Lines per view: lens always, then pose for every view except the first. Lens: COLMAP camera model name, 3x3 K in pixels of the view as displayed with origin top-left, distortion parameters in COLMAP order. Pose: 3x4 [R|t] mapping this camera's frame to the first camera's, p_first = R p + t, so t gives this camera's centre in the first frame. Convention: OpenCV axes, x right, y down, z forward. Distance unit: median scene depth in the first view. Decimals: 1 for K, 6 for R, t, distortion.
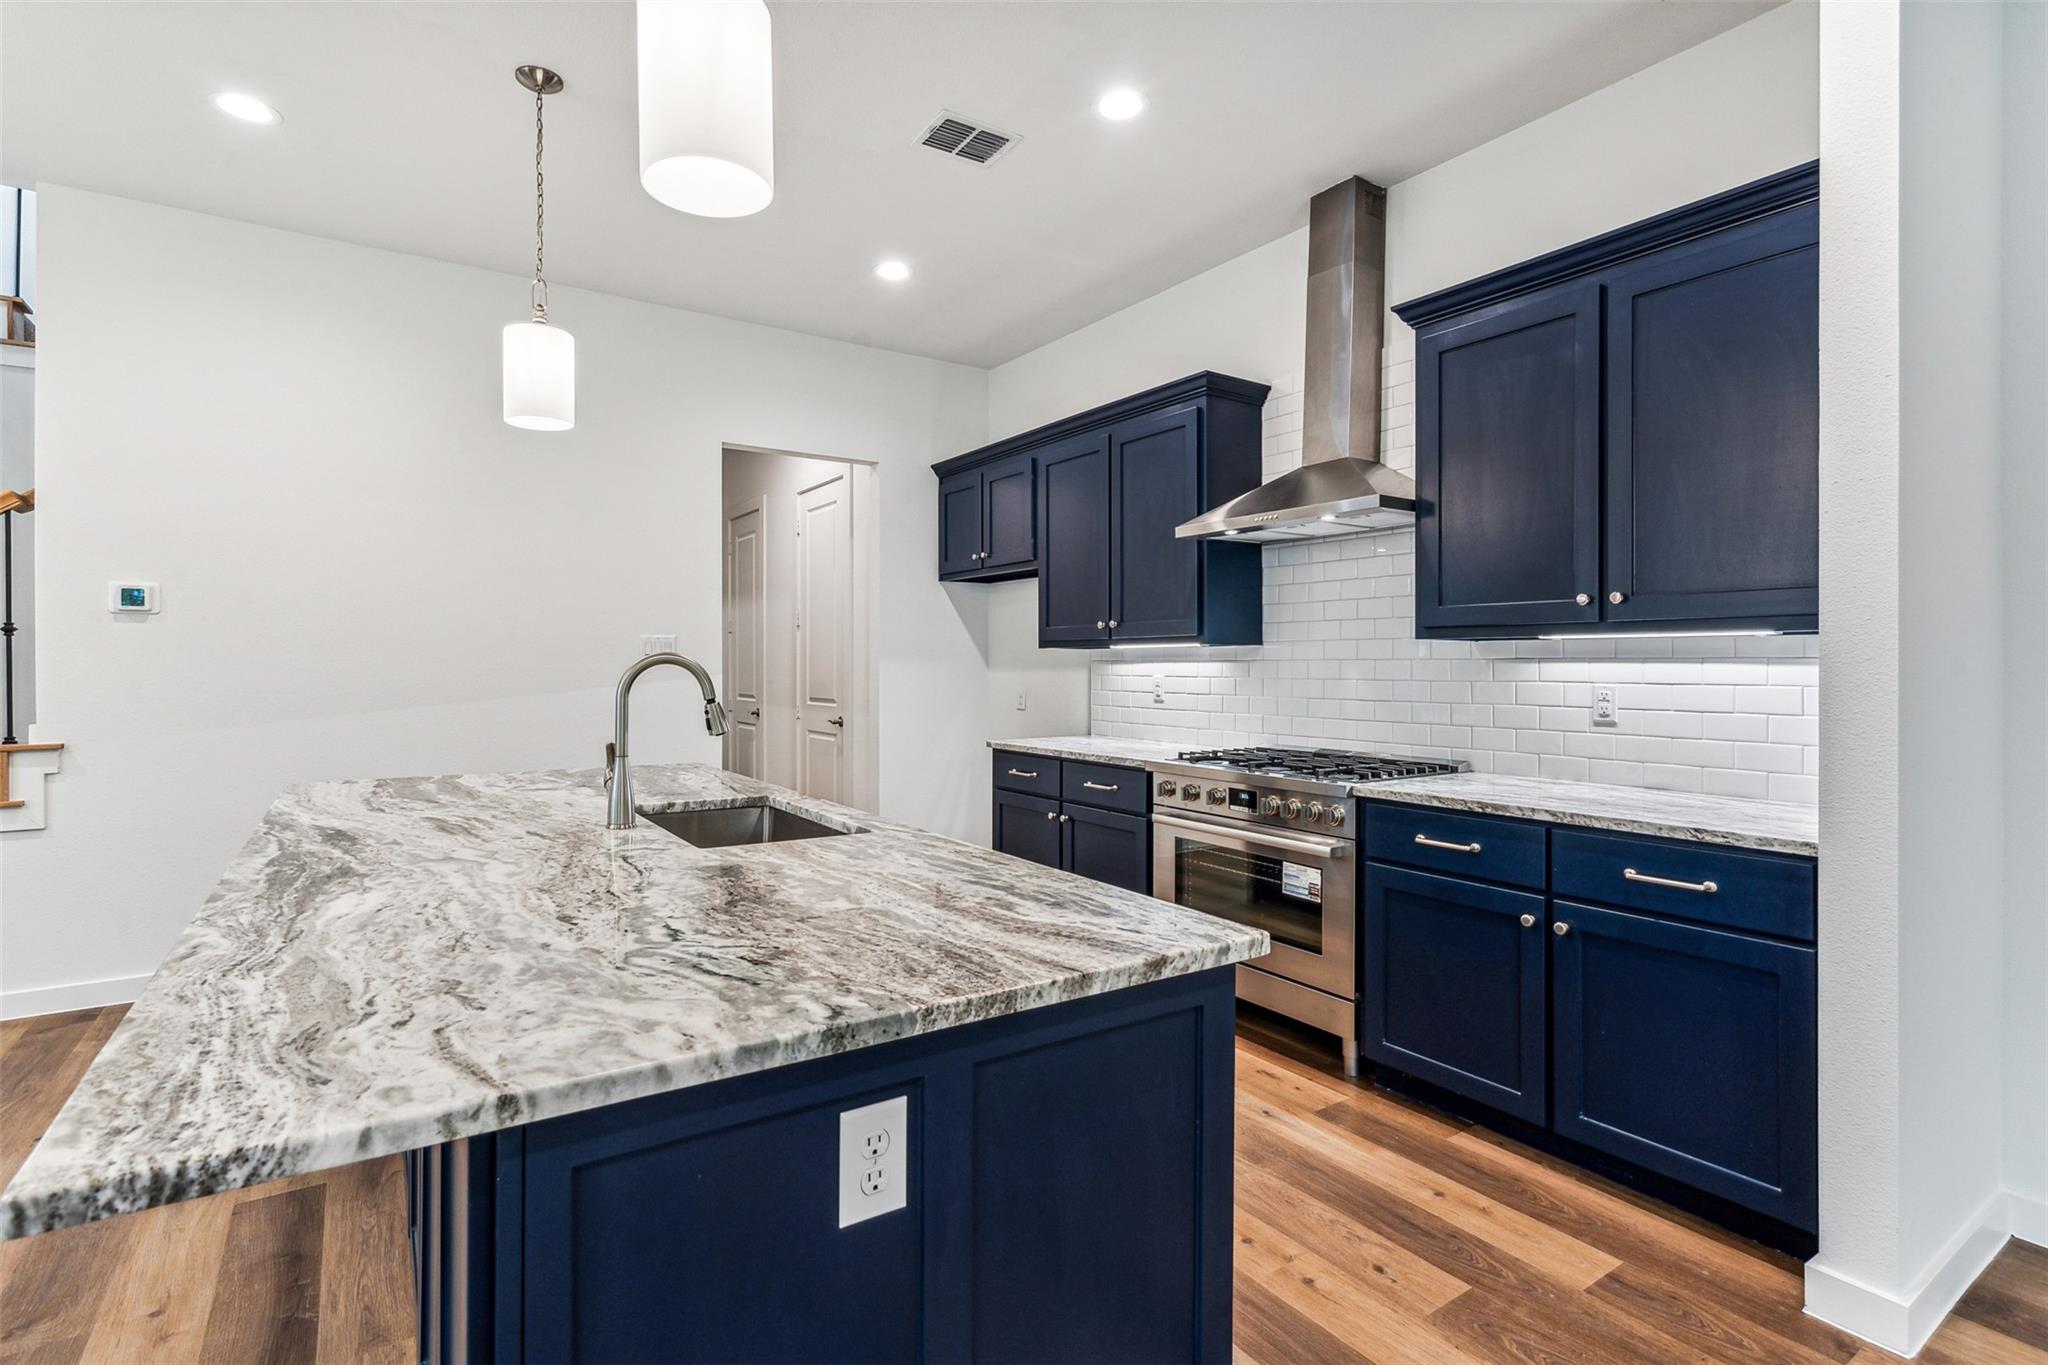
lens RADIAL K [[977.8, 0, 1020.3], [0, 977.8, 665.2], [0, 0, 1]] dist [-0.001027, -0.000134]
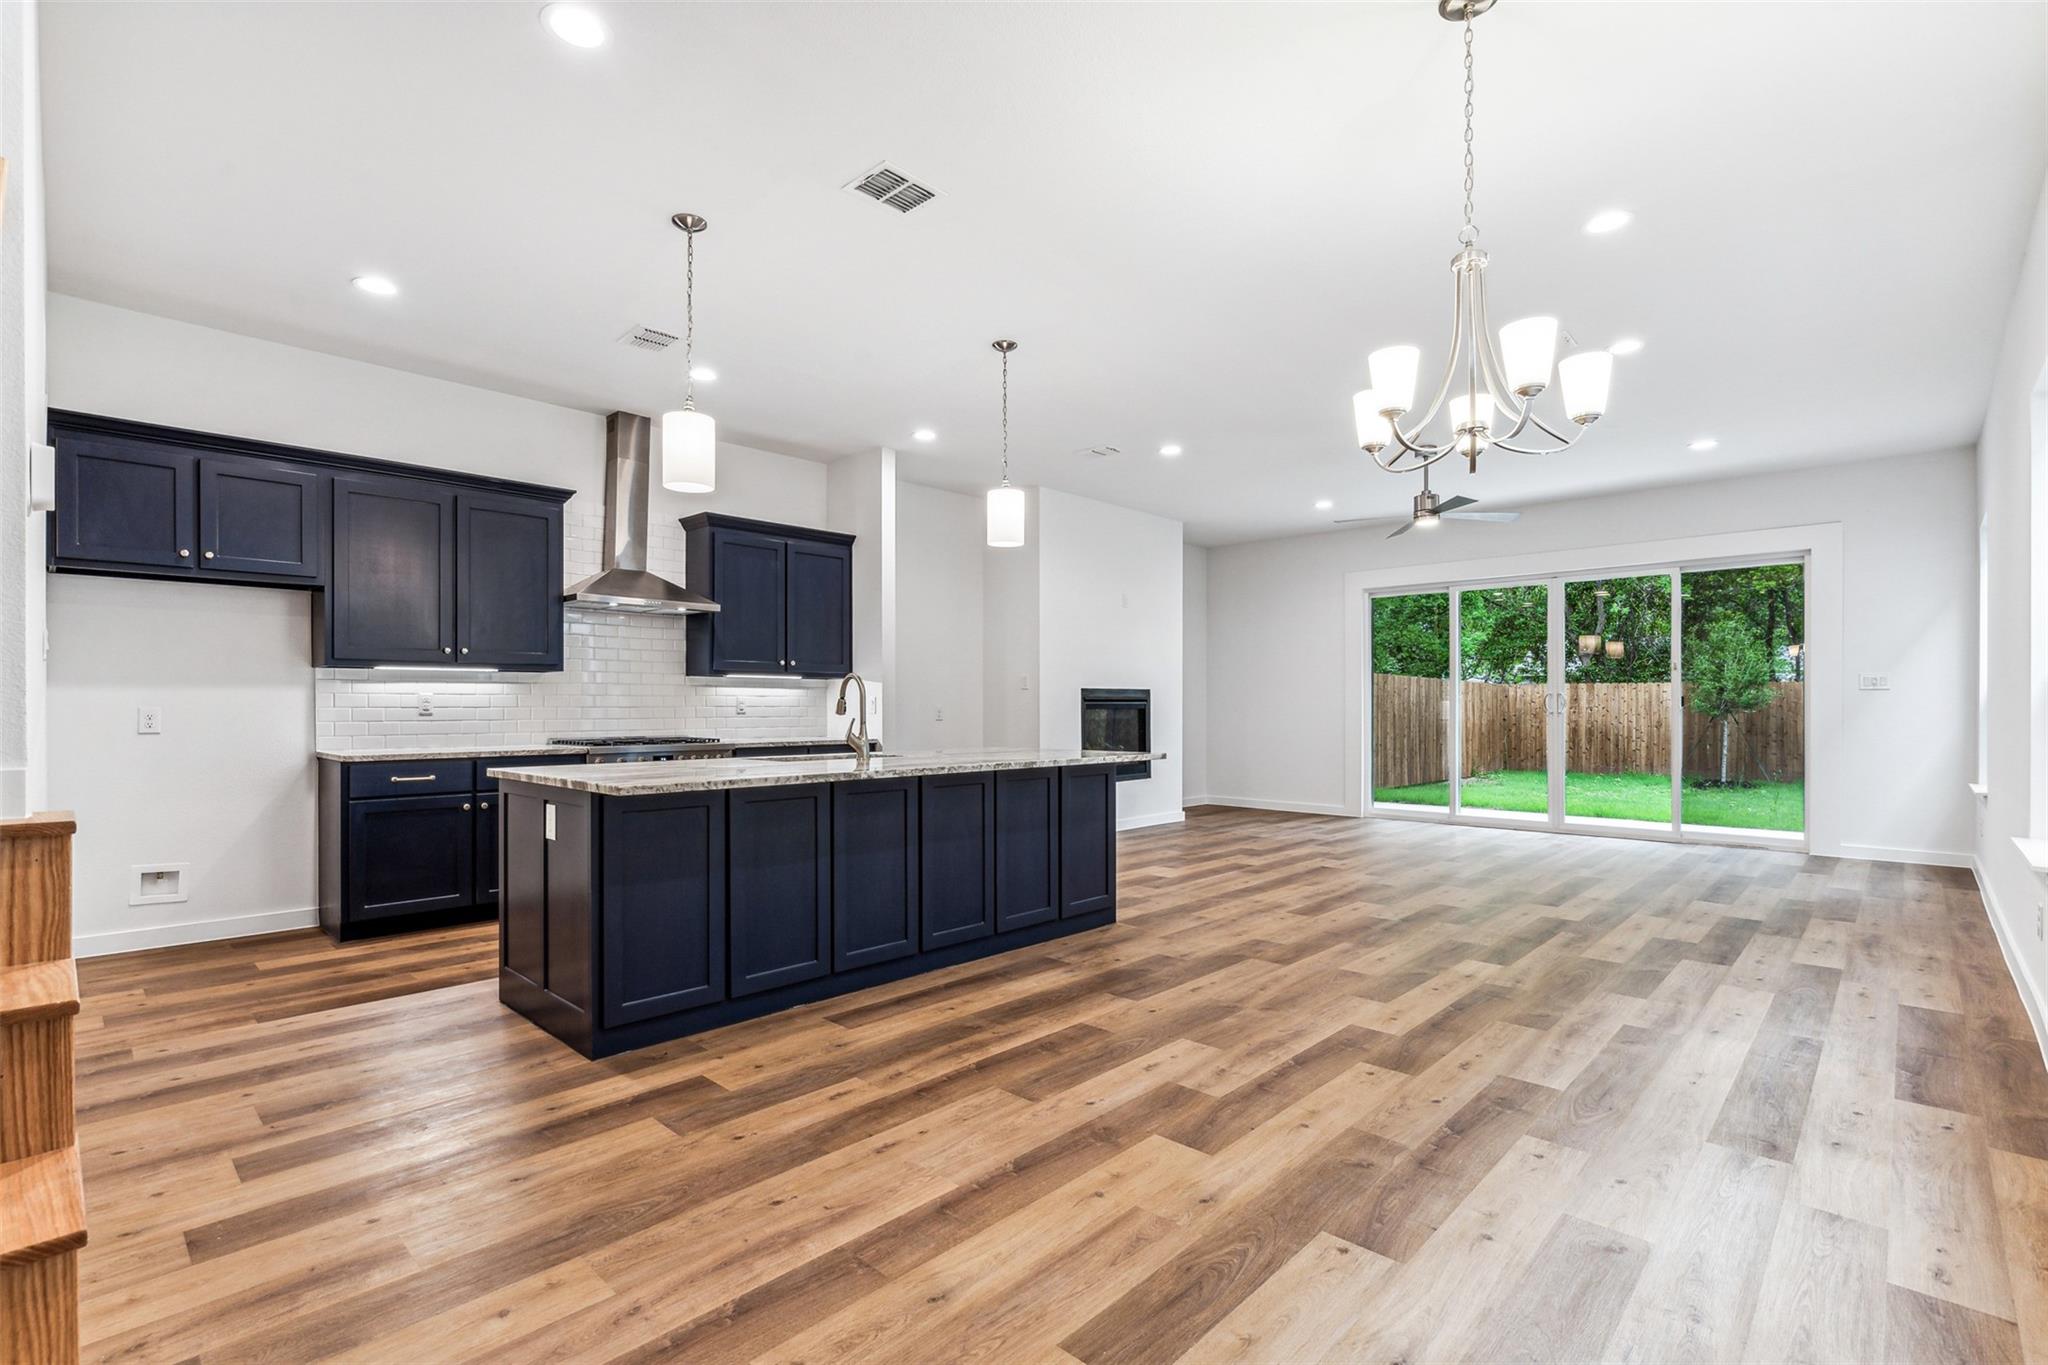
lens RADIAL K [[931.1, 0, 1015.5], [0, 931.1, 706.0], [0, 0, 1]] dist [-0.003321, 0.000661]
pose [[-0.208630, 0.000080, 0.977995, -1.684422], [0.000503, 1.000000, 0.000025, 0.040576], [-0.977995, 0.000498, -0.208630, 0.783583]]
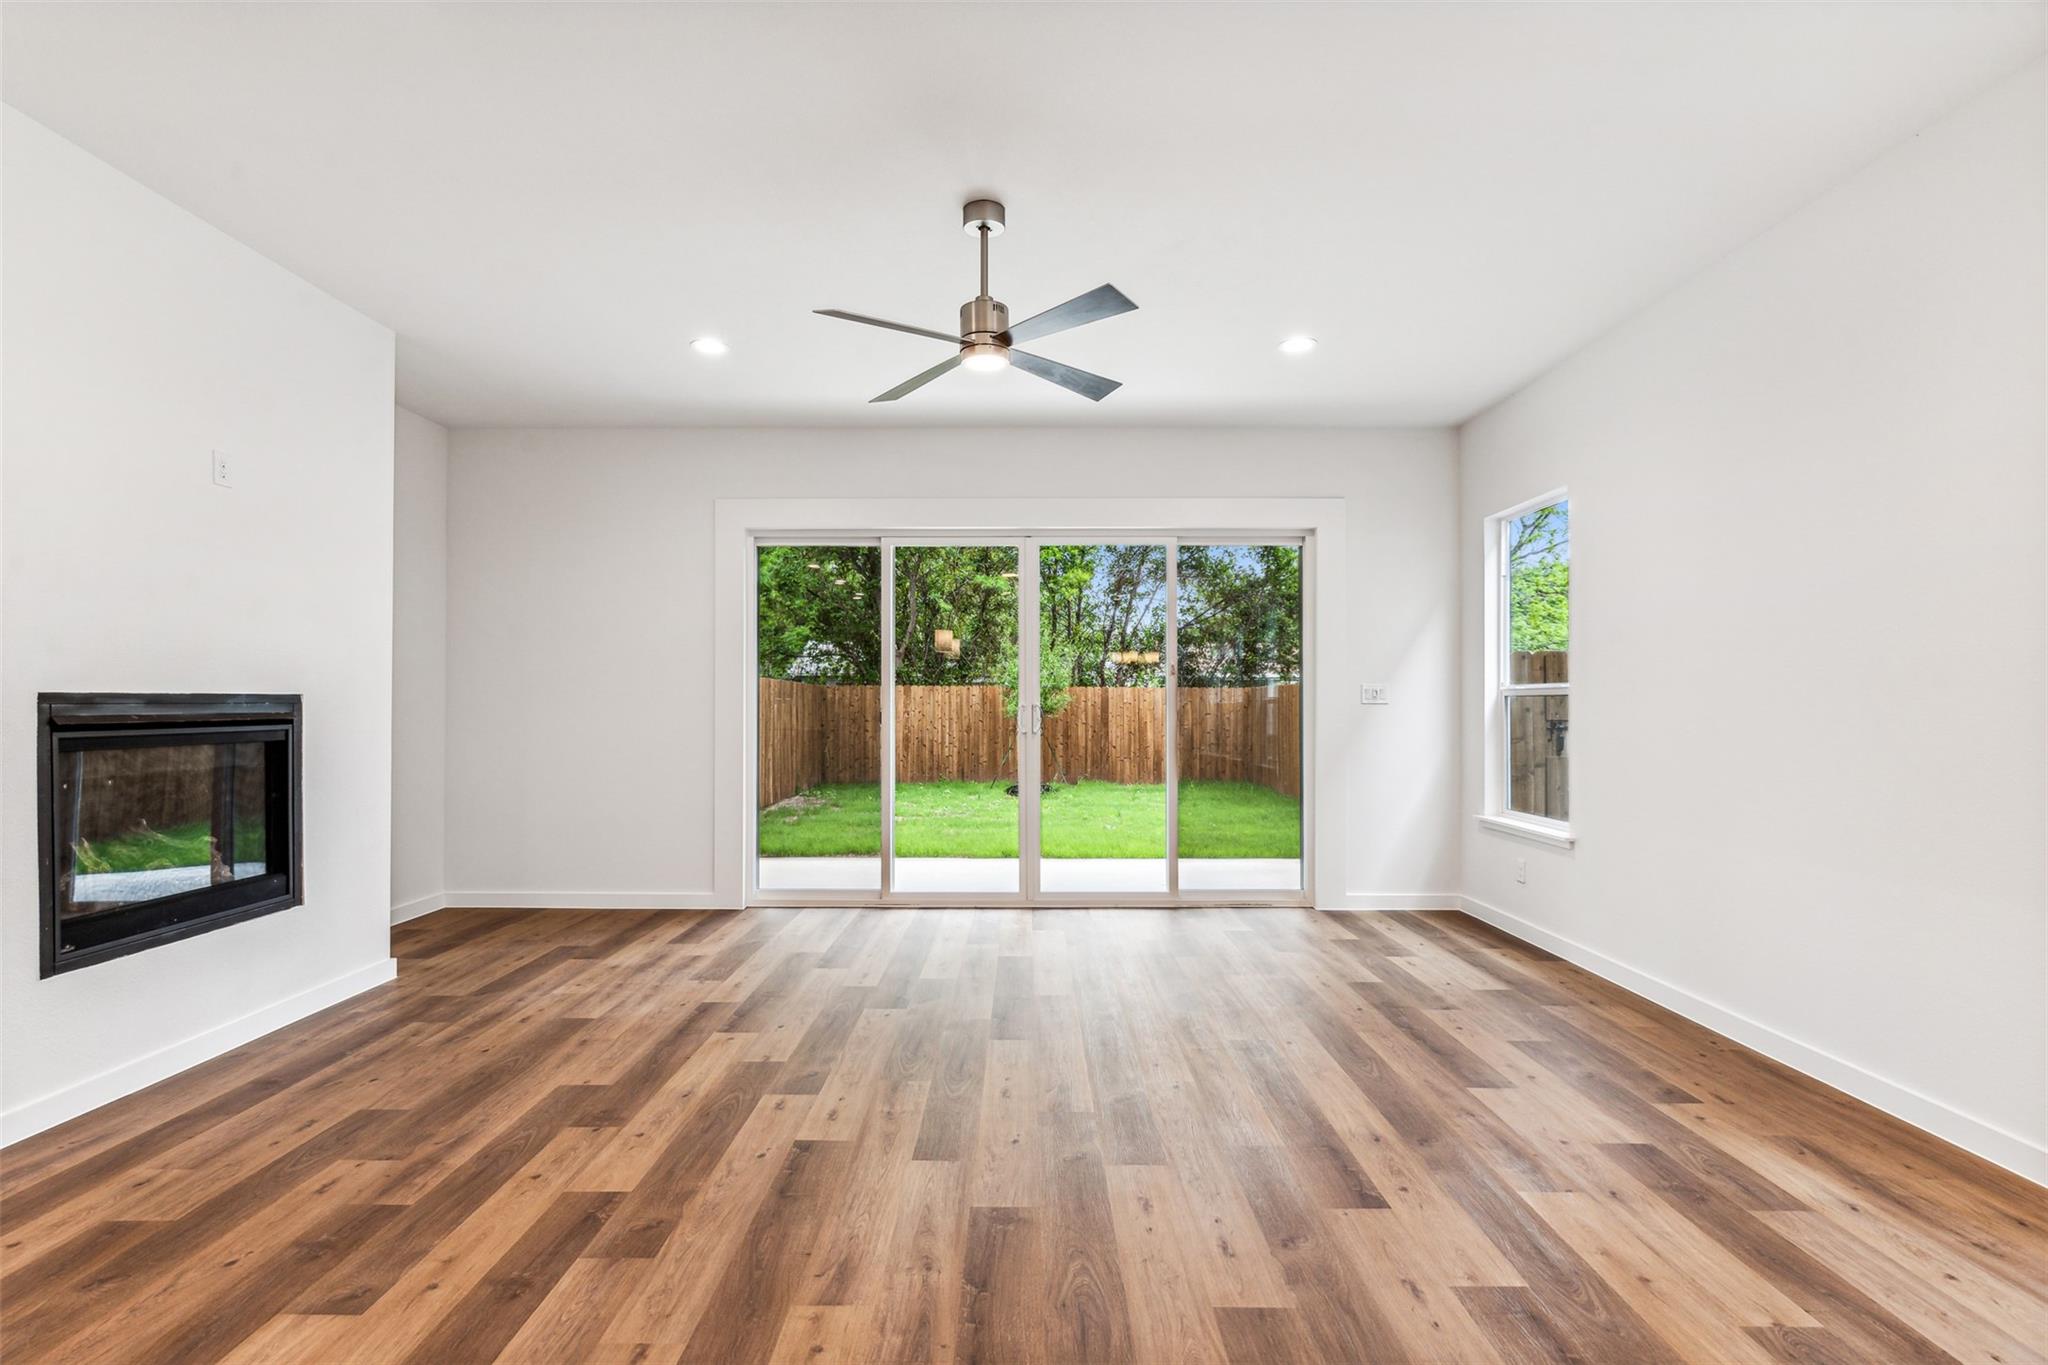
lens RADIAL K [[954.8, 0, 1016.9], [0, 954.8, 699.2], [0, 0, 1]] dist [-0.000745, 0.000216]
pose [[-0.823589, 0.001511, 0.567185, -0.392829], [-0.000978, 0.999991, -0.004084, -0.000380], [-0.567186, -0.003918, -0.823580, 0.256712]]
